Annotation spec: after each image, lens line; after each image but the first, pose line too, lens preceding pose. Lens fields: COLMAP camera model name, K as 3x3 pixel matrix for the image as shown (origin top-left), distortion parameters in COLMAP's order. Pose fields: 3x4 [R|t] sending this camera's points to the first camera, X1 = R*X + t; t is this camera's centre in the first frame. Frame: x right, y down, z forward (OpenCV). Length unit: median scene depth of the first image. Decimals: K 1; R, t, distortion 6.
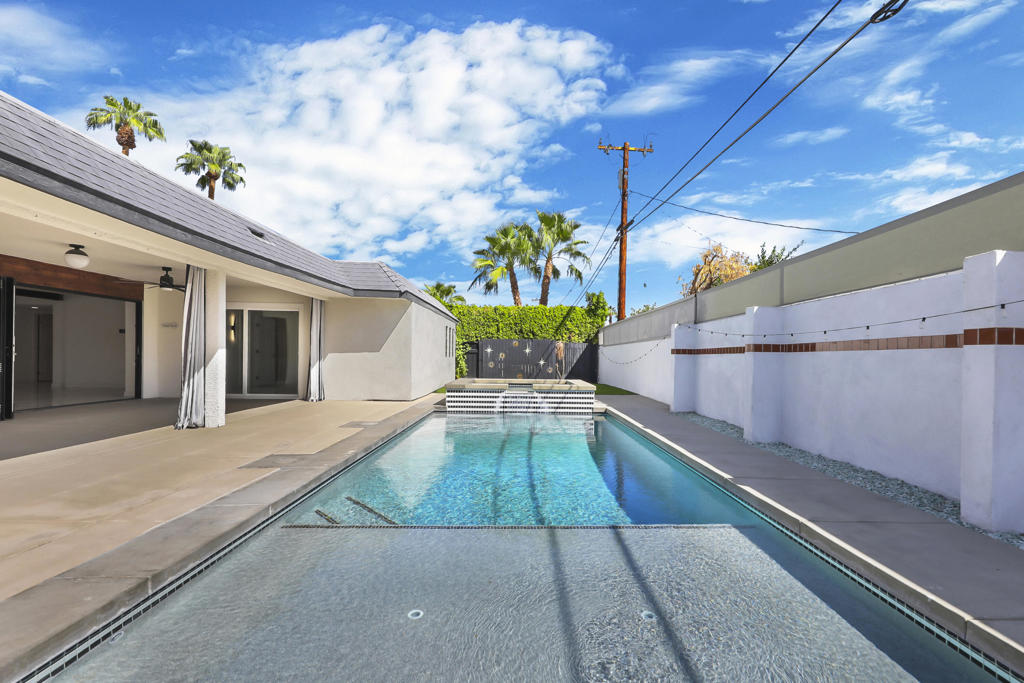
lens RADIAL K [[462.6, 0, 537.1], [0, 462.6, 363.0], [0, 0, 1]] dist [0.000290, -0.000638]
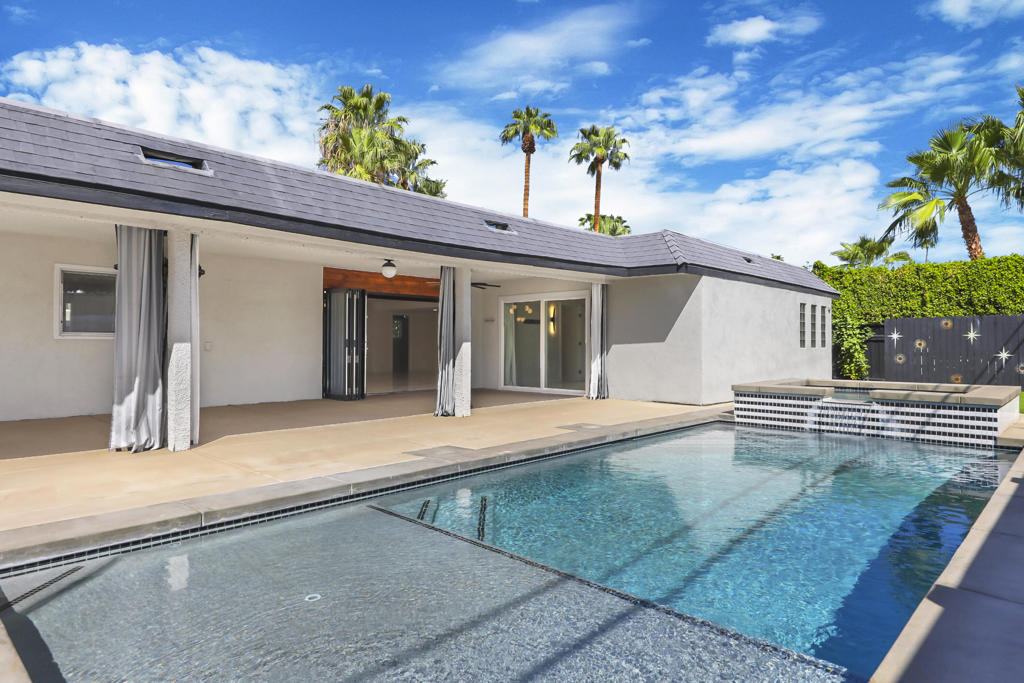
lens RADIAL K [[598.1, 0, 514.8], [0, 598.1, 341.6], [0, 0, 1]] dist [0.015068, -0.000449]
pose [[0.696231, -0.017442, -0.717606, 0.114193], [-0.000319, 0.999697, -0.024609, 0.000658], [0.717818, 0.017363, 0.696014, 0.045137]]
